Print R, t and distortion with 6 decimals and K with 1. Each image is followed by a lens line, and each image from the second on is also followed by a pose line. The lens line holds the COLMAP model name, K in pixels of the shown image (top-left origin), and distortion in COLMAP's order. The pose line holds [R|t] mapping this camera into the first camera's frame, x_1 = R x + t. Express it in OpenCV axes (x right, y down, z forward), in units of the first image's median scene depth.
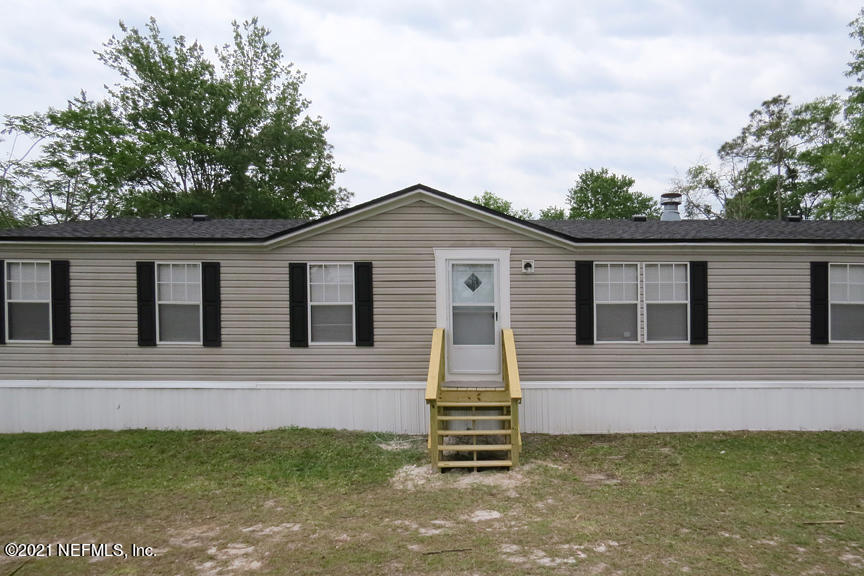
lens RADIAL K [[594.6, 0, 440.7], [0, 594.6, 335.3], [0, 0, 1]] dist [-0.009876, -0.003140]
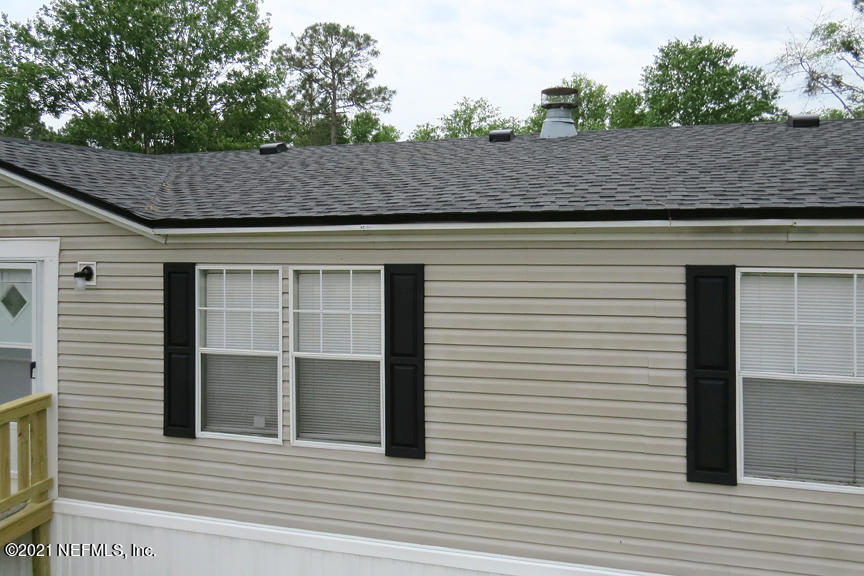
lens RADIAL K [[600.3, 0, 430.0], [0, 600.3, 207.1], [0, 0, 1]] dist [-0.025656, -0.010375]
pose [[0.963140, -0.021191, -0.268164, 0.571452], [0.014663, 0.999546, -0.026326, -0.154980], [0.268600, 0.021423, 0.963014, 0.580217]]
